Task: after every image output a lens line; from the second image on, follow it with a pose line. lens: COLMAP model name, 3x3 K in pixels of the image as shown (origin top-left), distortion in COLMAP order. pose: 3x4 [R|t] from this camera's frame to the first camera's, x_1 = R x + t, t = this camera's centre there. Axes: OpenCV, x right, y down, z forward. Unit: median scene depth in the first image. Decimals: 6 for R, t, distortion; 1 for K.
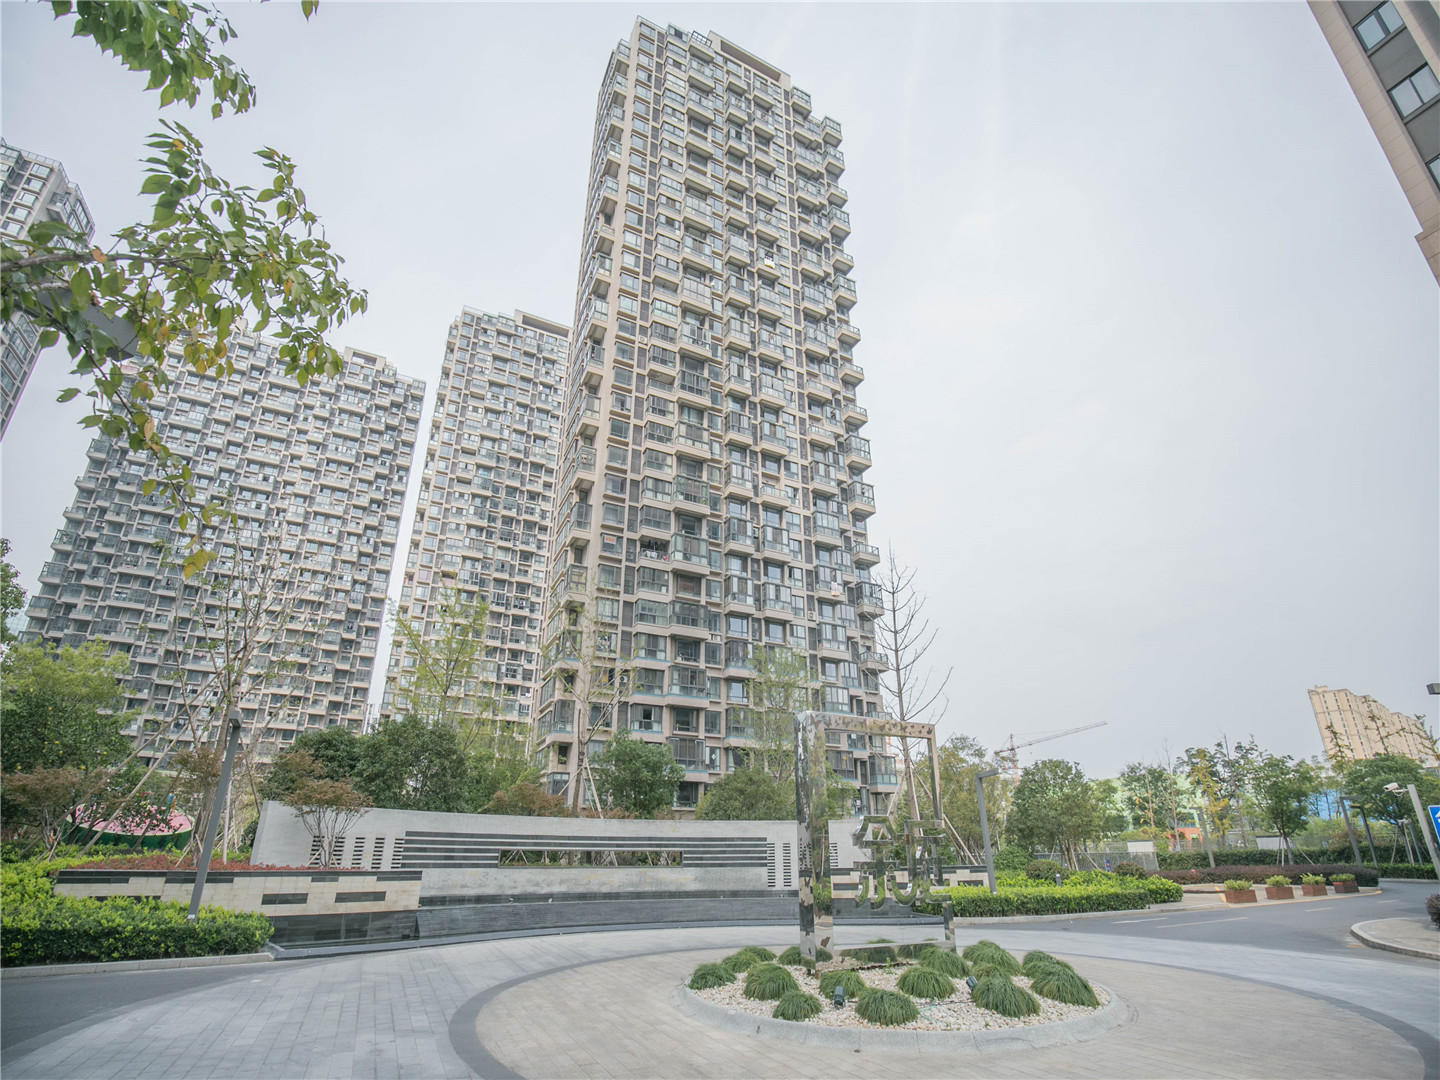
lens RADIAL K [[693.8, 0, 731.9], [0, 693.8, 598.6], [0, 0, 1]] dist [-0.024497, 0.003067]
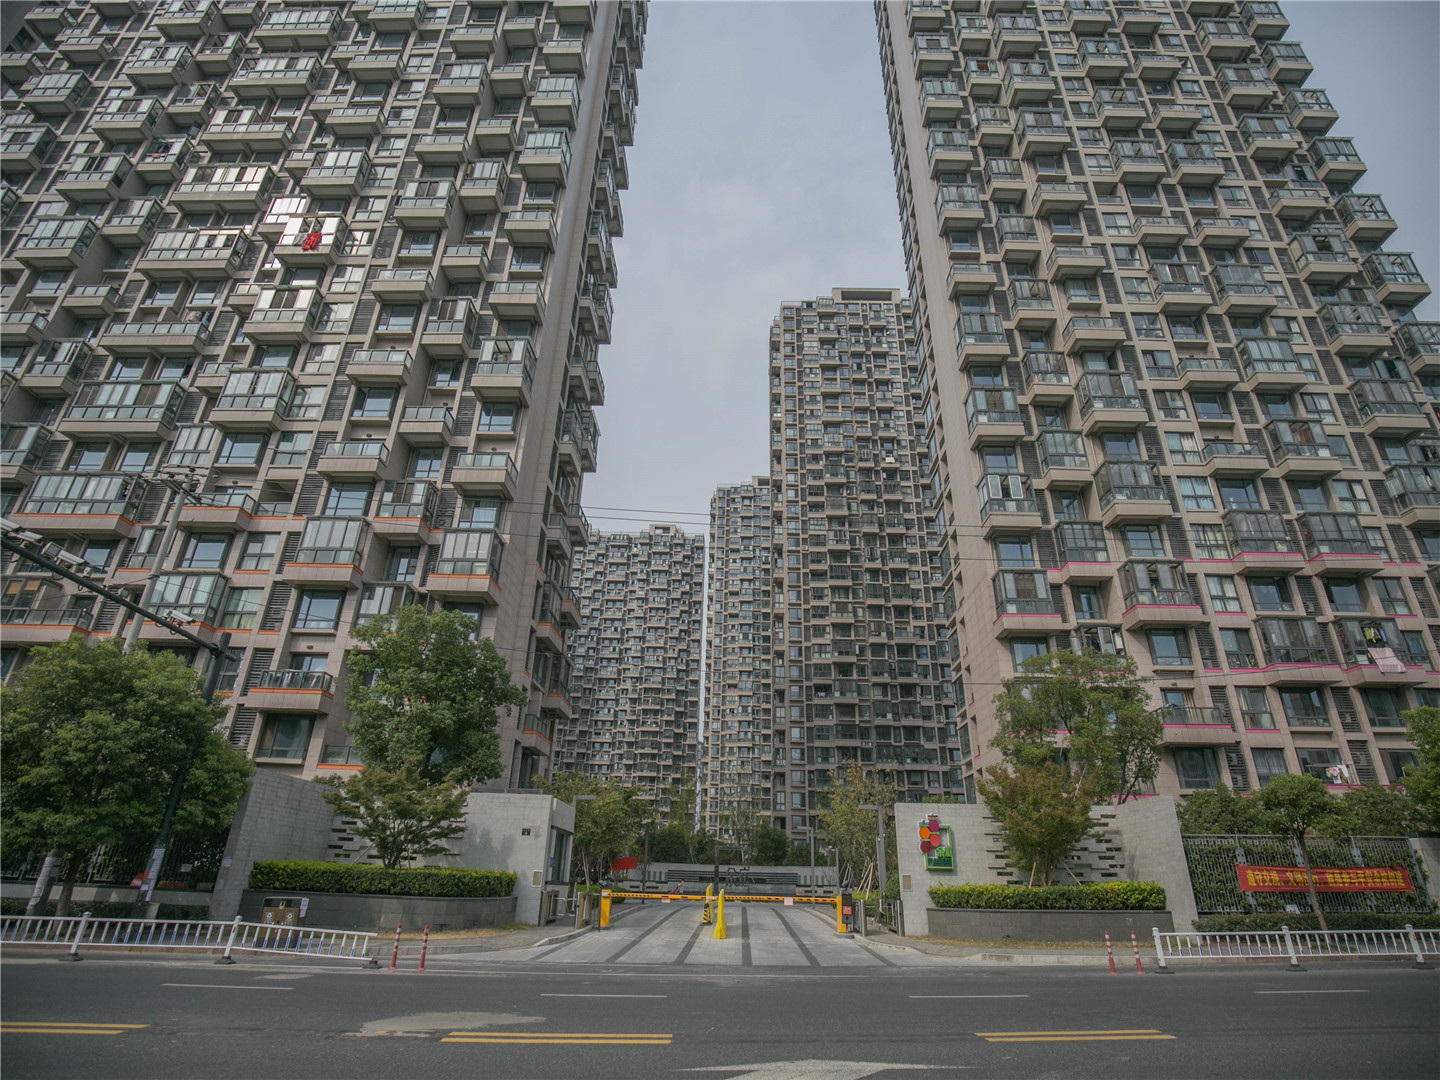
lens RADIAL K [[693.8, 0, 720.0], [0, 693.8, 591.1], [0, 0, 1]] dist [-0.024497, 0.003067]
pose [[0.884173, -0.170045, -0.435112, 0.205036], [0.144128, 0.985257, -0.092169, -0.091763], [0.444370, 0.018782, 0.895646, -0.269750]]
